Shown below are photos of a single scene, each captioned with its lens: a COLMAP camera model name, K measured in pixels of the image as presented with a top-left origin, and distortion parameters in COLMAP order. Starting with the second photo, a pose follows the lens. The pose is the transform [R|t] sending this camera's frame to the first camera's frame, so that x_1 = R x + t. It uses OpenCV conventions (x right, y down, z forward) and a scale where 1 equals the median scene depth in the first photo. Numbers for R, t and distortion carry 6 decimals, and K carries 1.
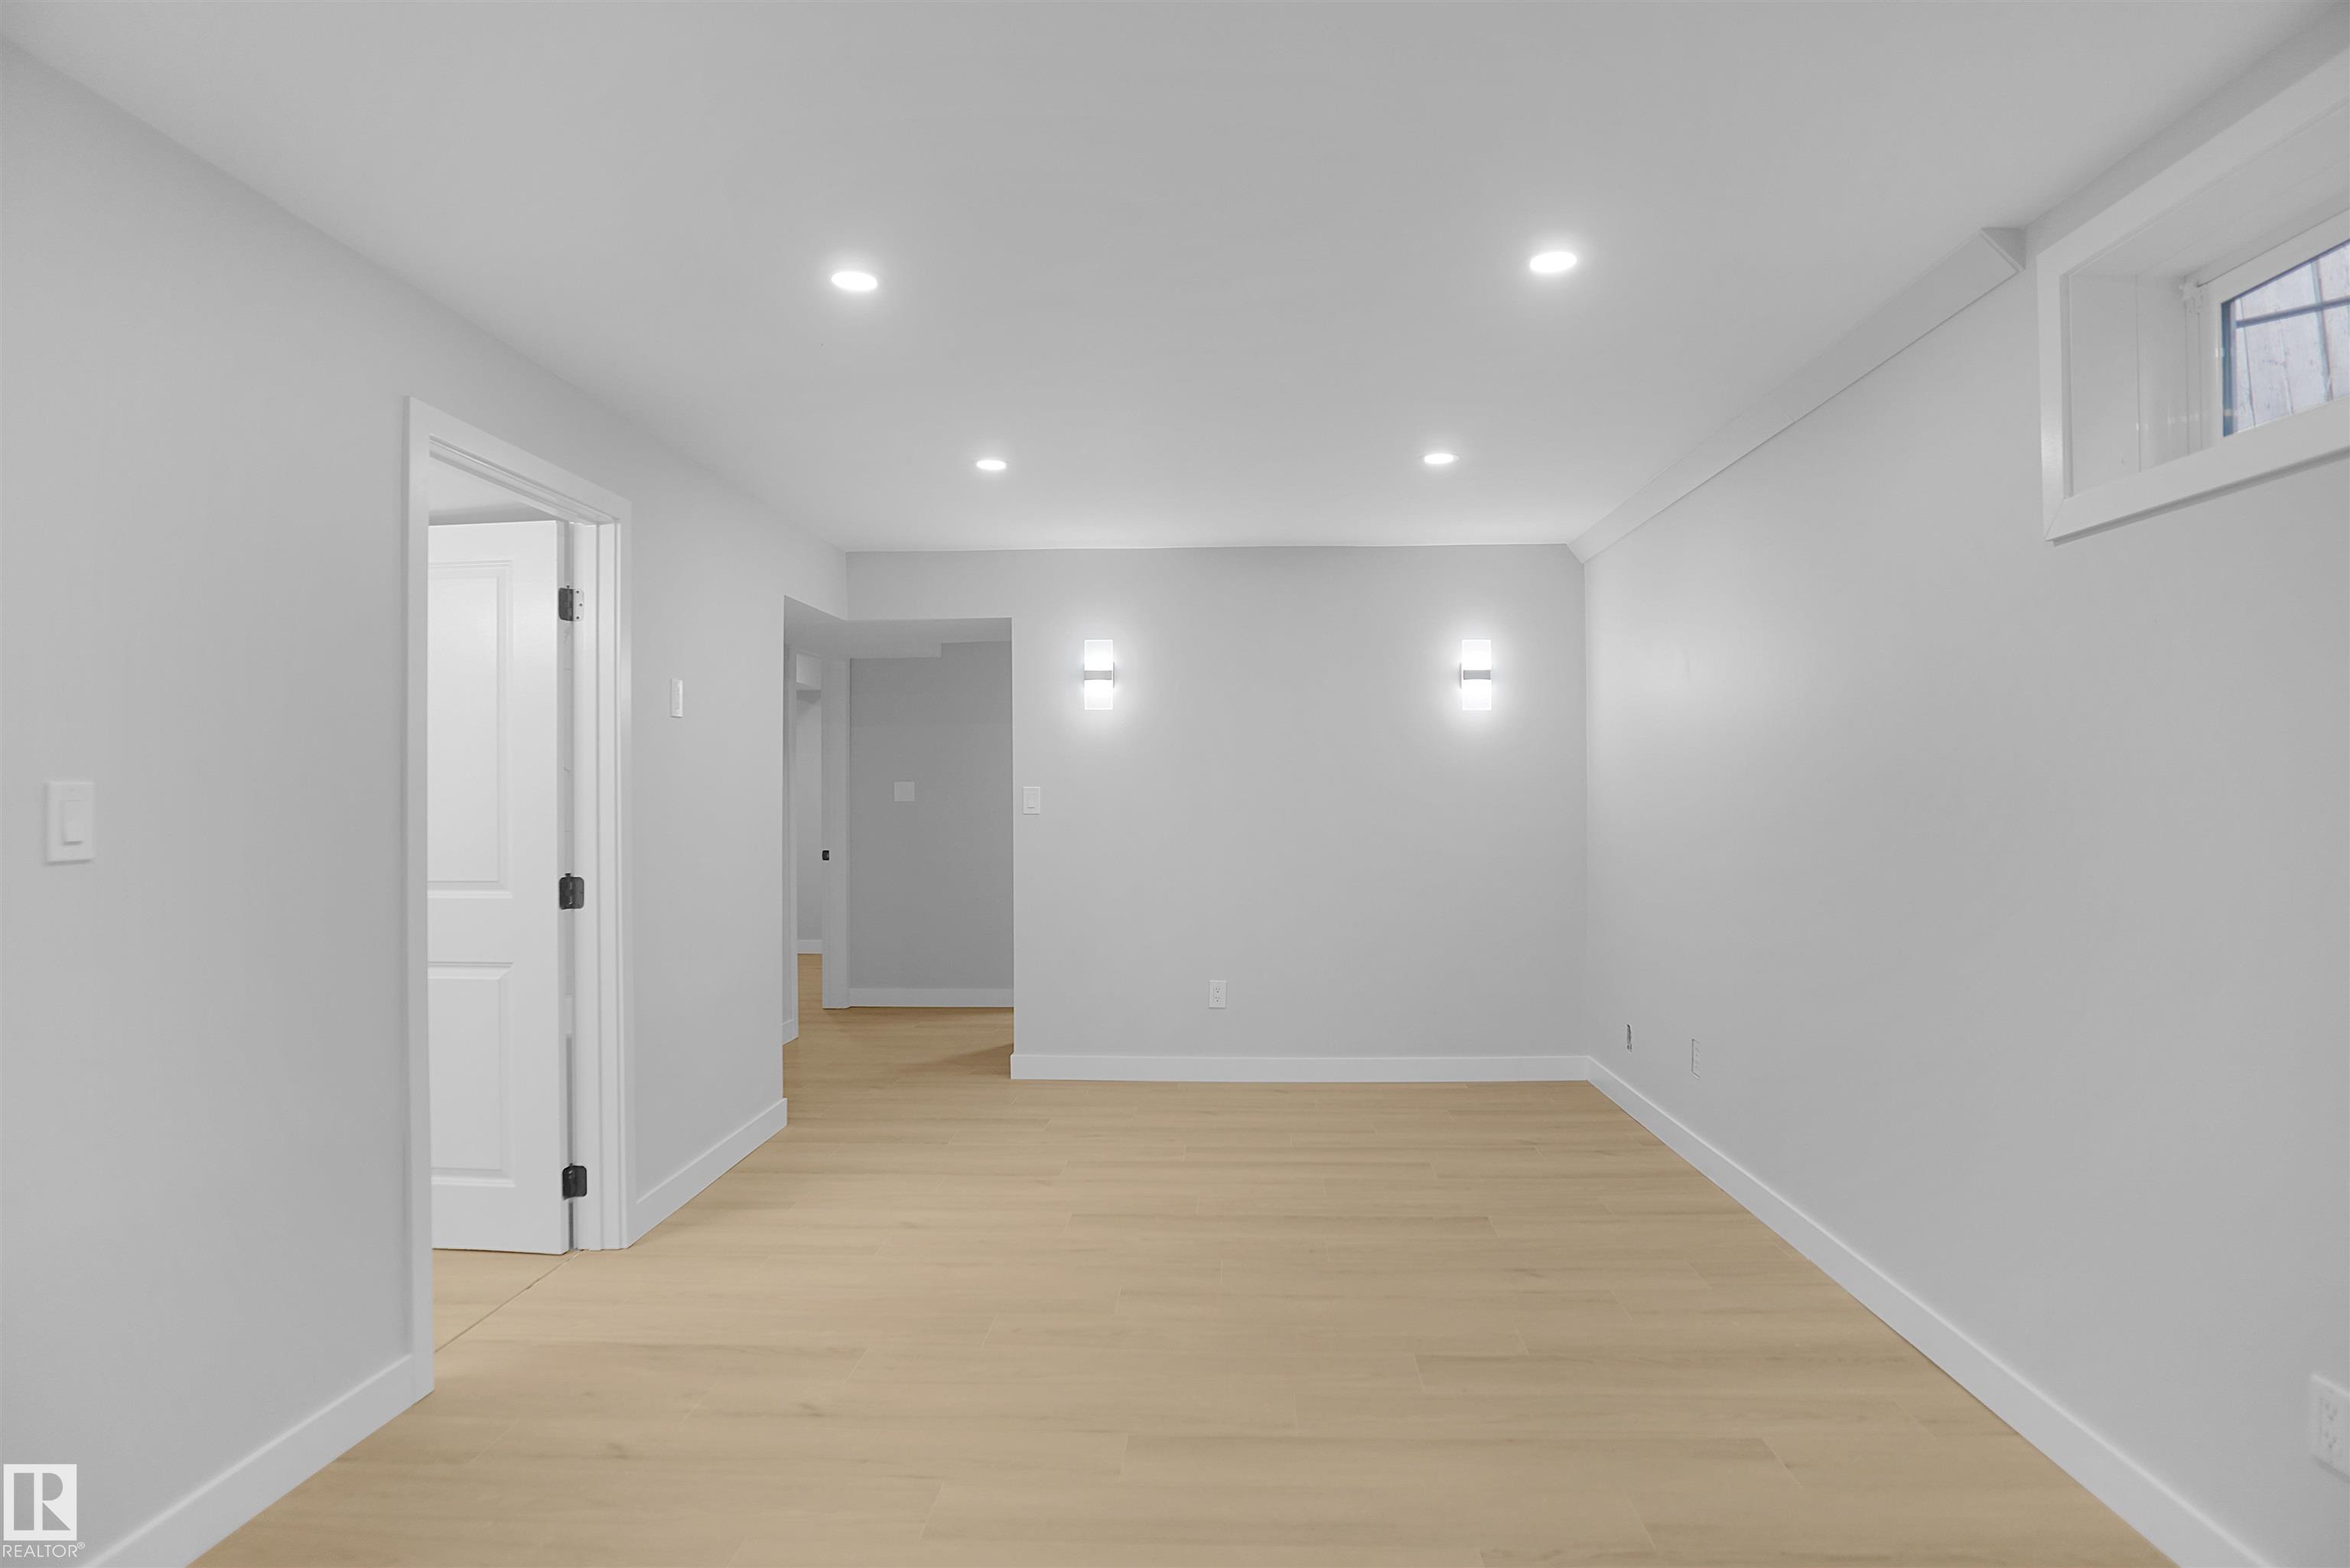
lens RADIAL K [[1260.2, 0, 1187.9], [0, 1260.2, 783.5], [0, 0, 1]] dist [-0.042265, 0.010281]
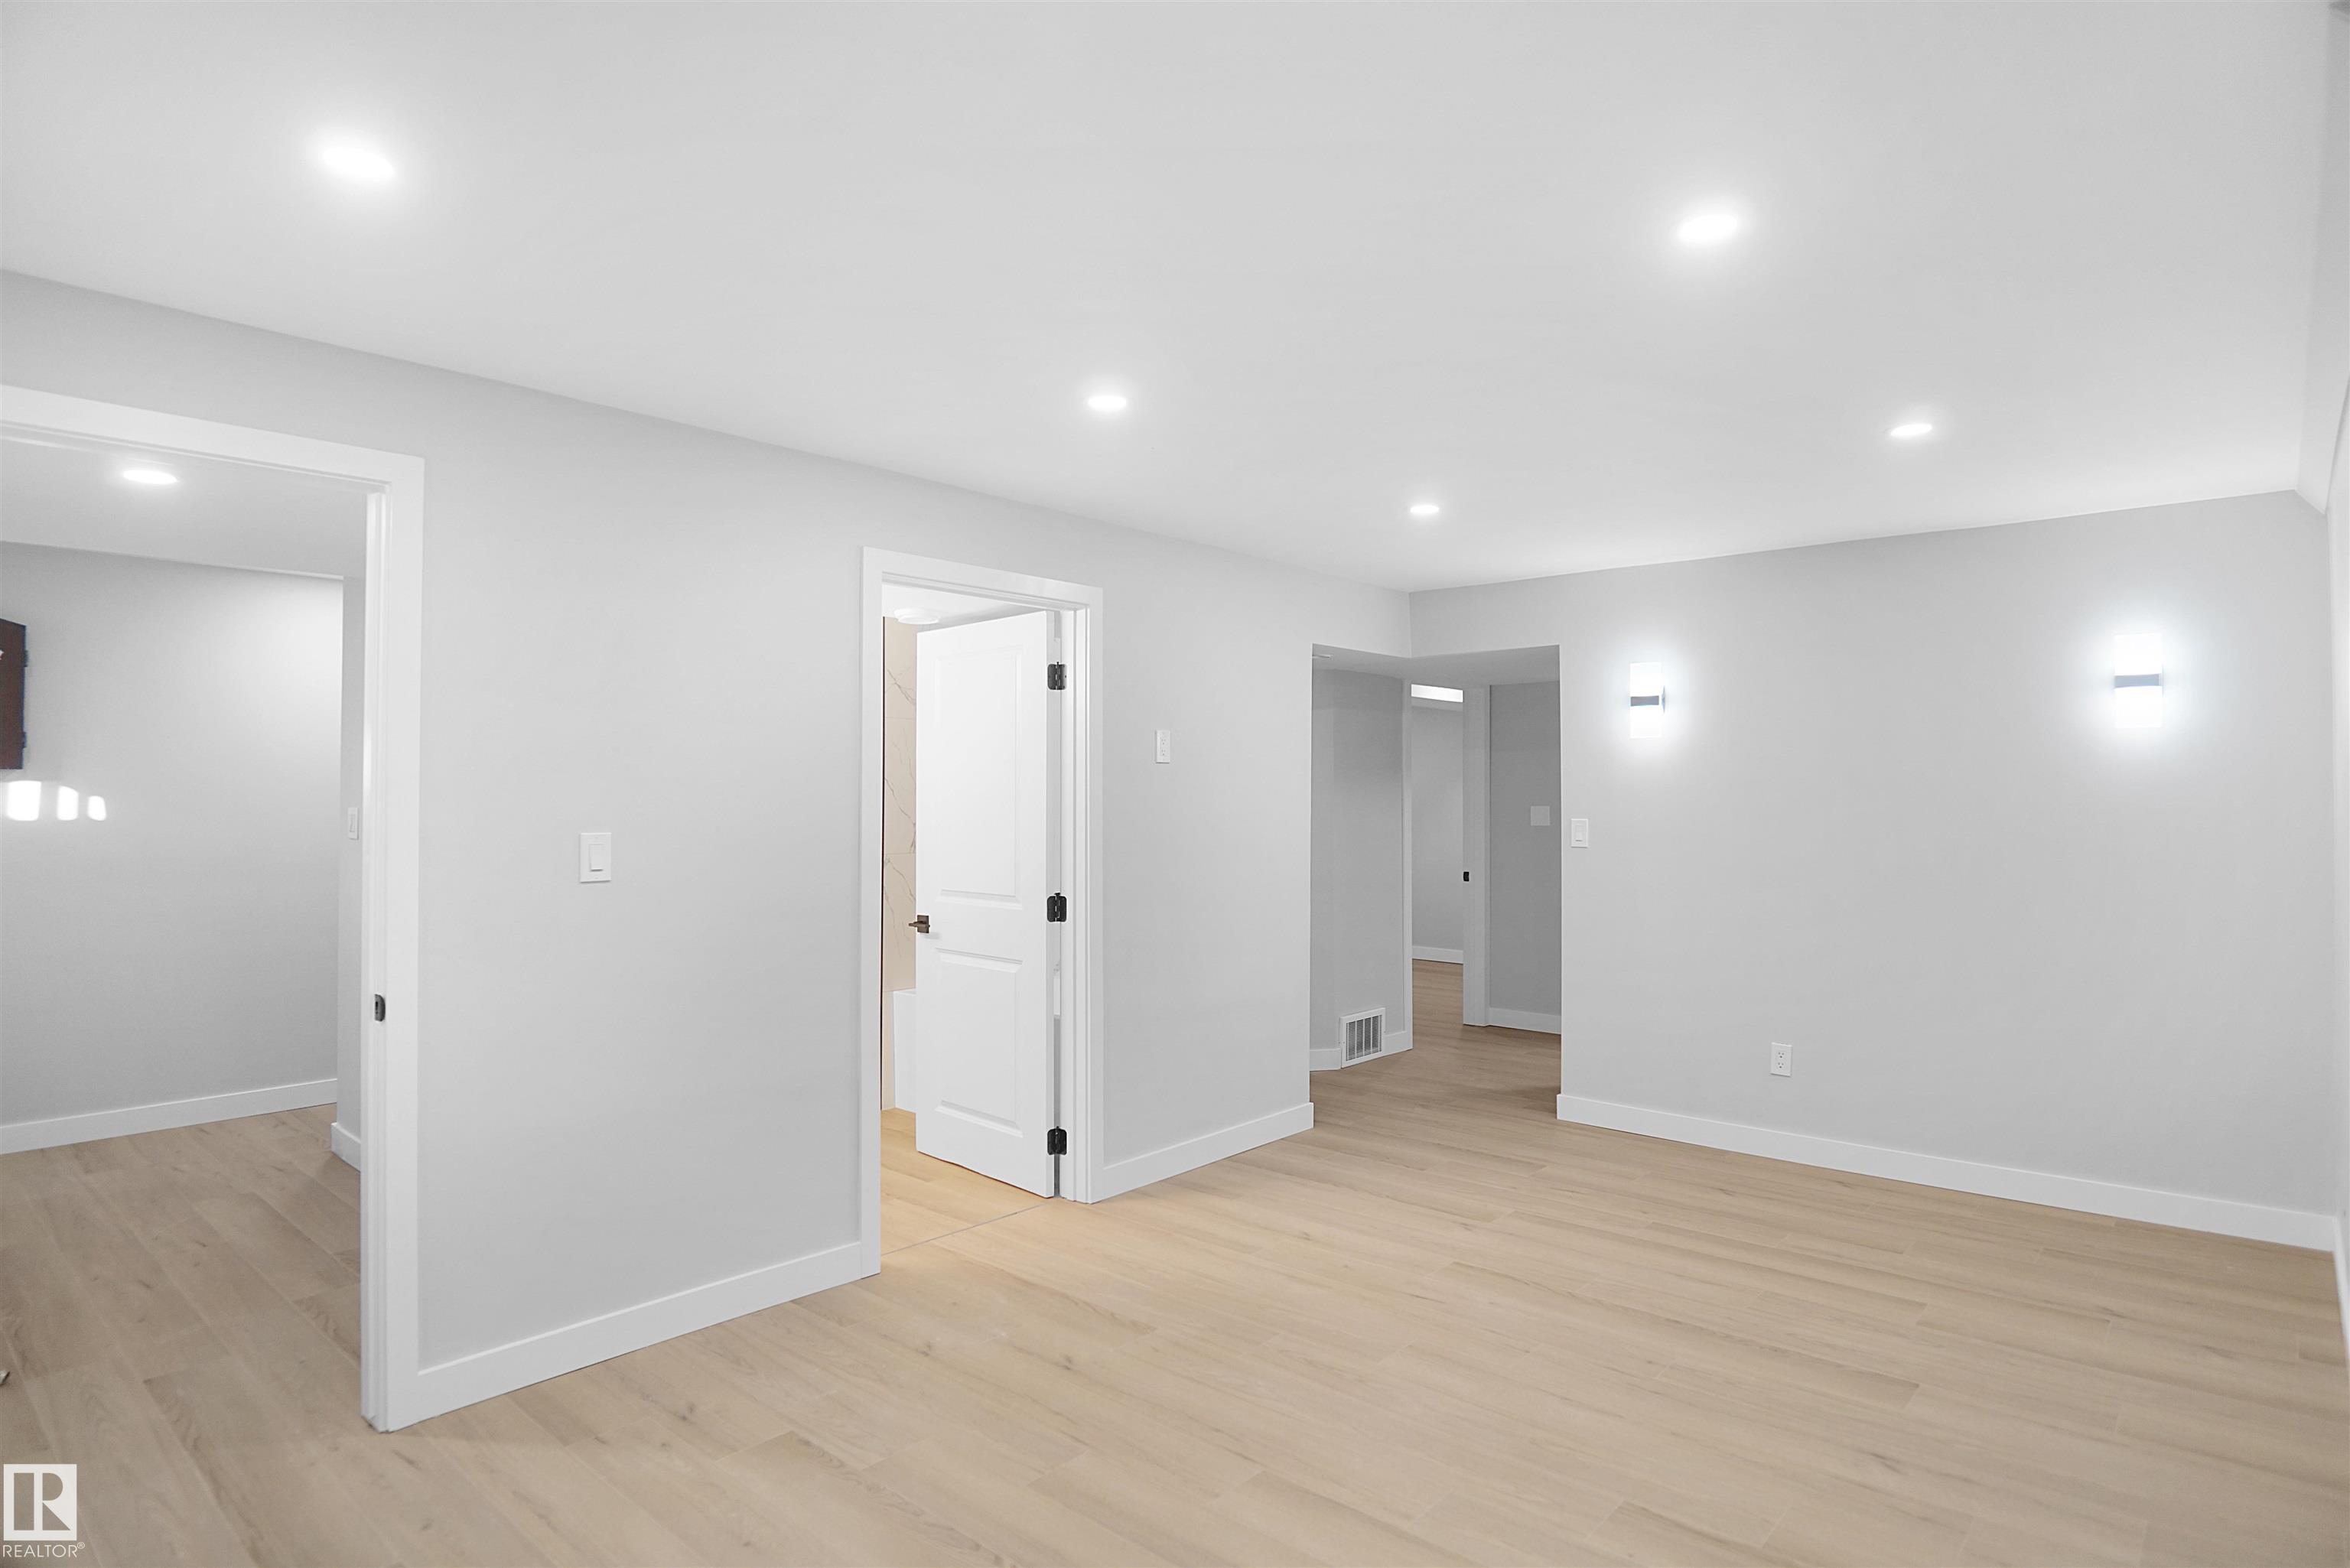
lens RADIAL K [[1260.2, 0, 1187.9], [0, 1260.2, 783.5], [0, 0, 1]] dist [-0.042265, 0.010281]
pose [[0.777679, -0.000183, -0.628662, 0.333985], [-0.002064, 0.999994, -0.002844, -0.028565], [0.628659, 0.003509, 0.777674, 0.089597]]
